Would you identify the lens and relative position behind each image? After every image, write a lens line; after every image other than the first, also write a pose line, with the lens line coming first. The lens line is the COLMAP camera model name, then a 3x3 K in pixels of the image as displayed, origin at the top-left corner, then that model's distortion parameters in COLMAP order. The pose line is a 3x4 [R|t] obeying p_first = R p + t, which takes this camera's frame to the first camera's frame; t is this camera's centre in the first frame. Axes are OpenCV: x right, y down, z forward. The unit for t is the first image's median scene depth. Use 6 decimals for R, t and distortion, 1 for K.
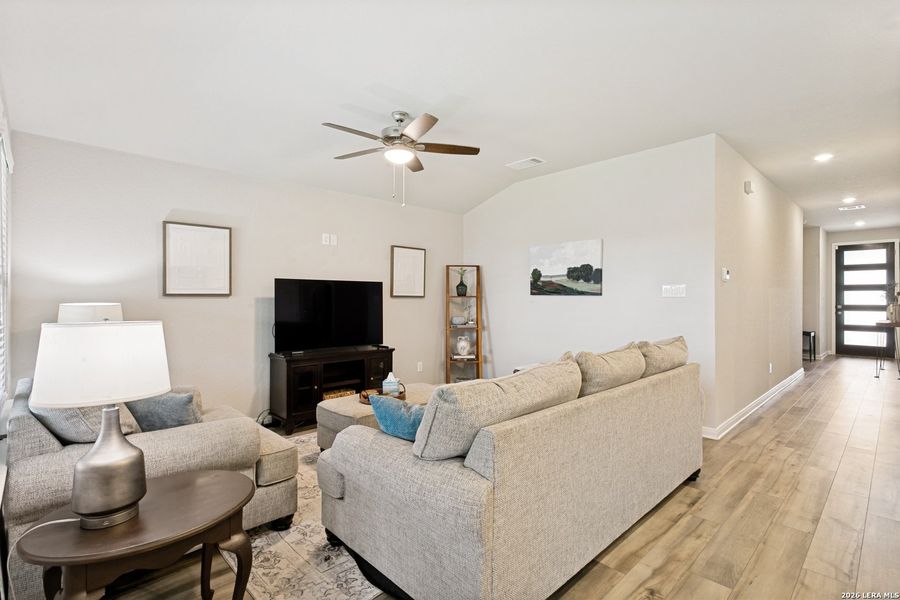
lens RADIAL K [[424.0, 0, 446.3], [0, 424.0, 298.6], [0, 0, 1]] dist [0.001707, 0.000788]
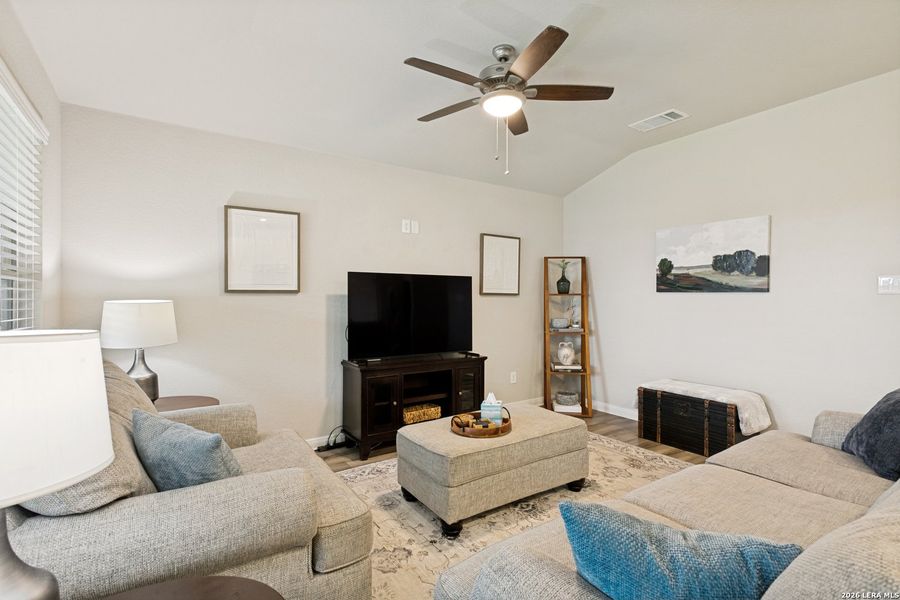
lens RADIAL K [[424.0, 0, 447.0], [0, 424.0, 300.4], [0, 0, 1]] dist [0.001707, 0.000788]
pose [[0.985571, 0.001594, -0.169254, -0.068071], [-0.000823, 0.999989, 0.004622, 0.005053], [0.169260, -0.004416, 0.985562, 0.202957]]
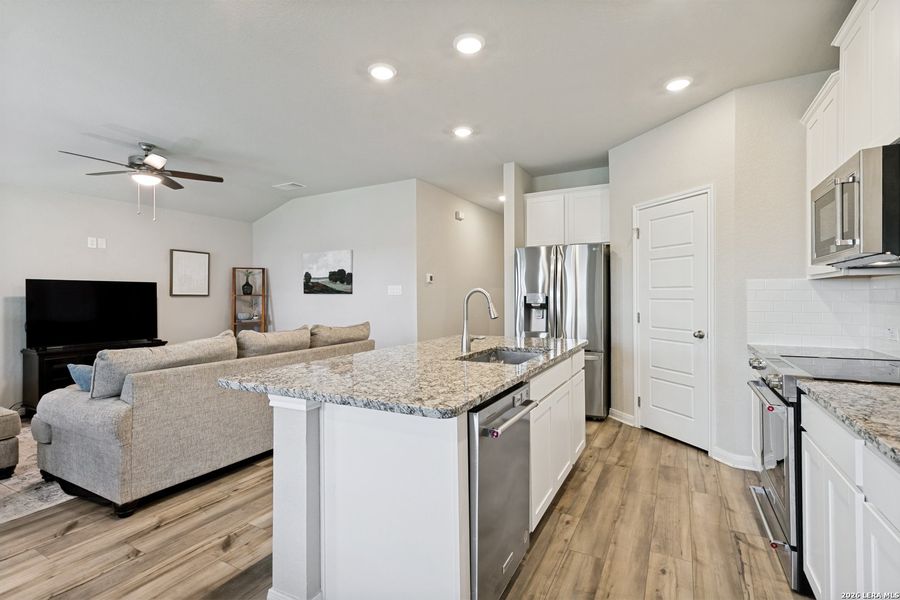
lens RADIAL K [[424.0, 0, 448.2], [0, 424.0, 298.3], [0, 0, 1]] dist [0.001707, 0.000788]
pose [[0.951661, -0.007096, 0.307067, 0.283551], [0.006016, 0.999972, 0.004464, 0.002686], [-0.307091, -0.002401, 0.951677, -0.356105]]
